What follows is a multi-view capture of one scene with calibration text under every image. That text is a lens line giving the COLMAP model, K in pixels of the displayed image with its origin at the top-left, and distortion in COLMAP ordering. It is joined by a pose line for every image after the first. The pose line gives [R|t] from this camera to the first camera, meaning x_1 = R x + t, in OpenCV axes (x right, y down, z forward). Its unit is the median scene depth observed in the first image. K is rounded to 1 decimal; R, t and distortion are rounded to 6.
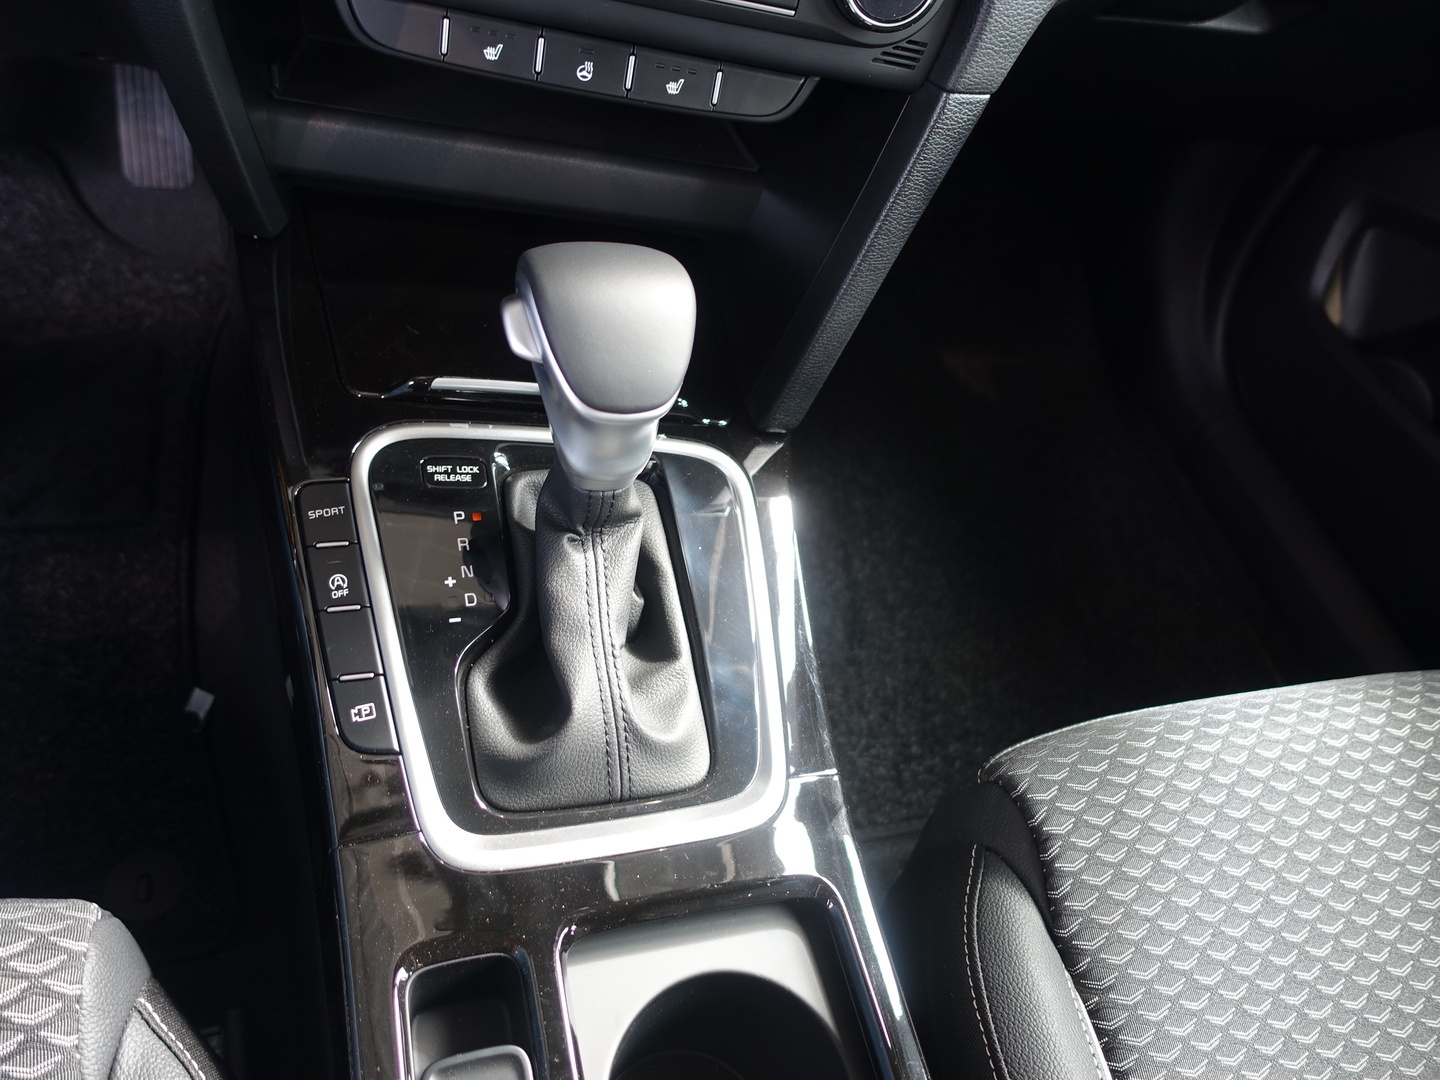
lens RADIAL K [[1116.3, 0, 720.0], [0, 1116.3, 540.0], [0, 0, 1]] dist [-0.000389, -0.001465]
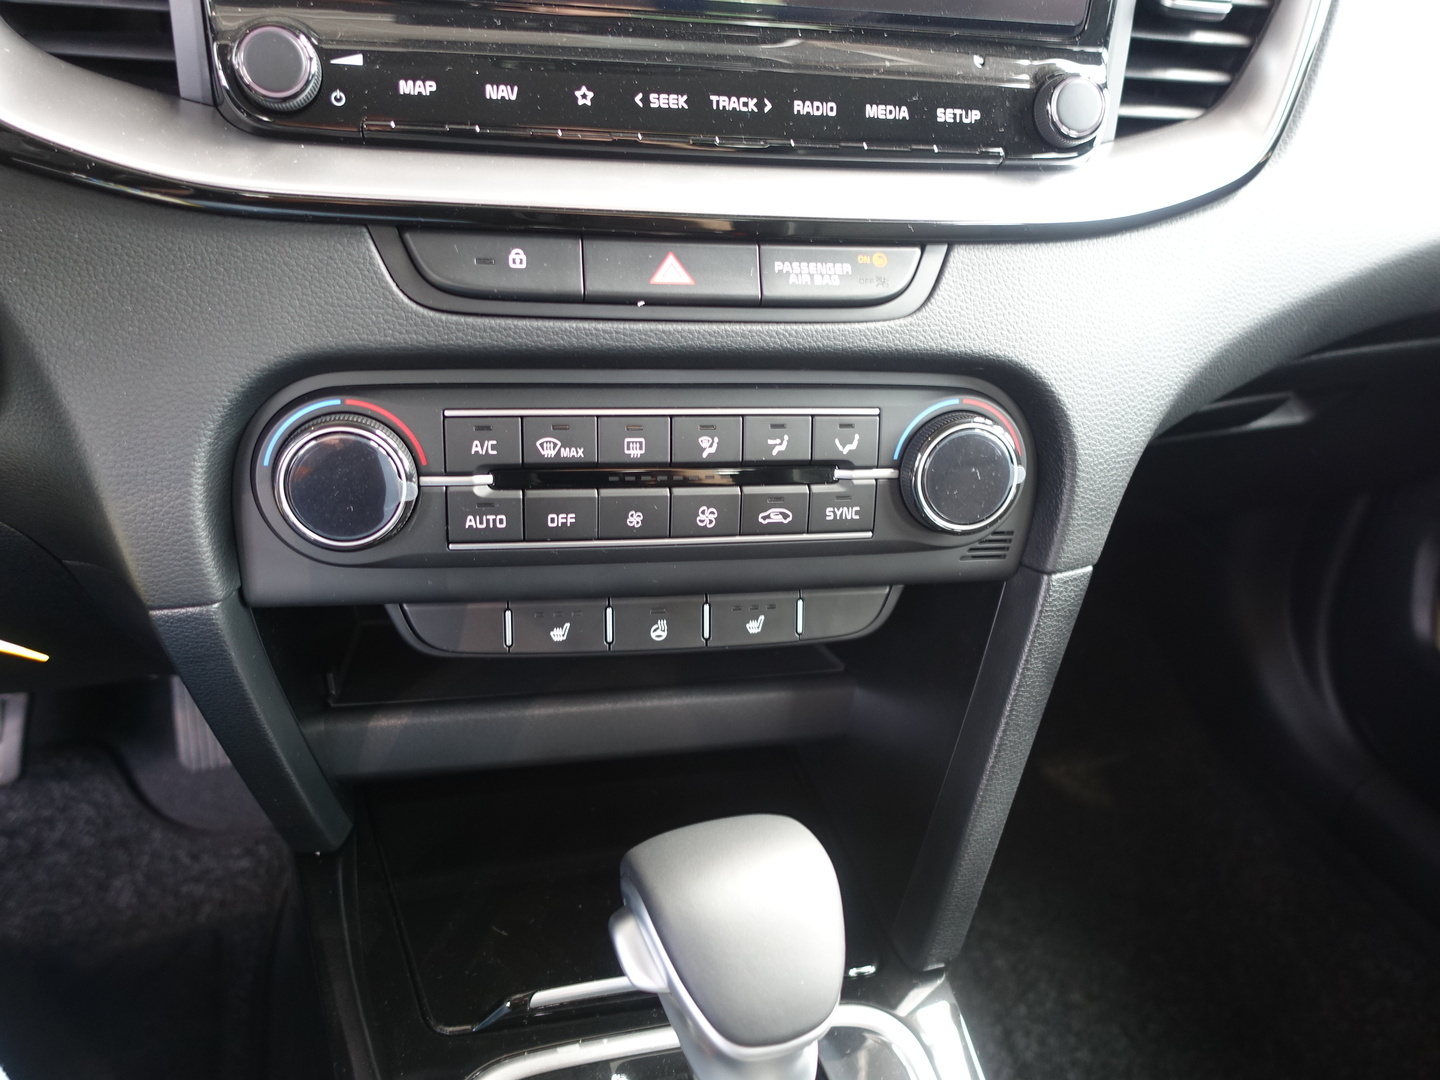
lens RADIAL K [[1116.3, 0, 720.0], [0, 1116.3, 540.0], [0, 0, 1]] dist [-0.000389, -0.001465]
pose [[0.981916, -0.188942, -0.011903, -0.041536], [0.172690, 0.919672, -0.352677, -0.138336], [0.077583, 0.344244, 0.935669, 0.101218]]
